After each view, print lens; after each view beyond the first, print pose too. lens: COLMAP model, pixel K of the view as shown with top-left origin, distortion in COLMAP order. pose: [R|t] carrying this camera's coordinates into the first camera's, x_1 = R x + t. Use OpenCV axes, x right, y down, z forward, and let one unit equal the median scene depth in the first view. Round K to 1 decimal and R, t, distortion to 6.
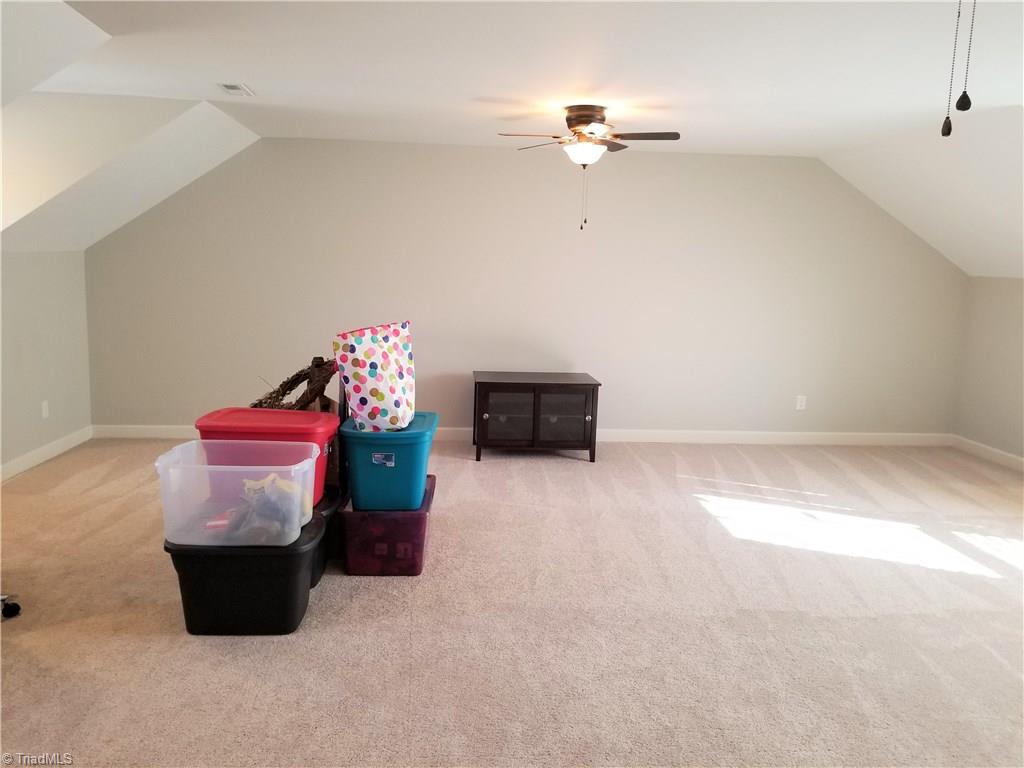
lens RADIAL K [[788.8, 0, 509.8], [0, 788.8, 379.8], [0, 0, 1]] dist [0.089045, -0.131993]
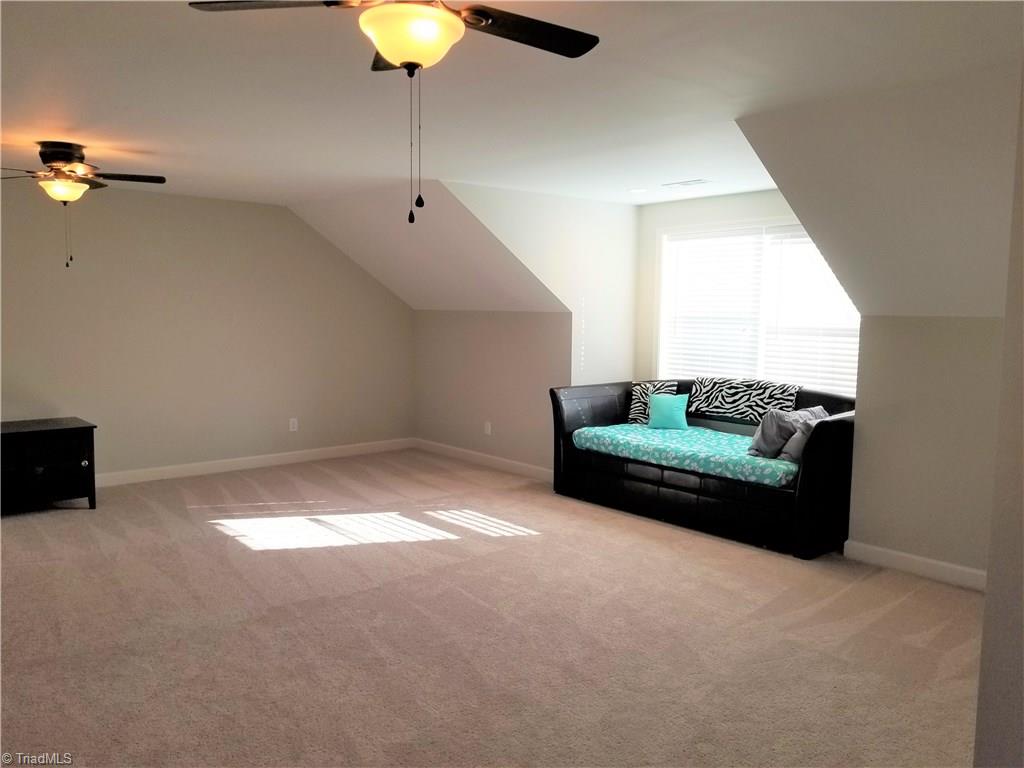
lens RADIAL K [[788.8, 0, 509.8], [0, 788.8, 379.8], [0, 0, 1]] dist [0.089045, -0.131993]
pose [[0.796914, -0.073917, 0.599553, -0.077287], [0.100342, 0.994895, -0.010715, 0.012751], [-0.595701, 0.068699, 0.800263, -0.099864]]
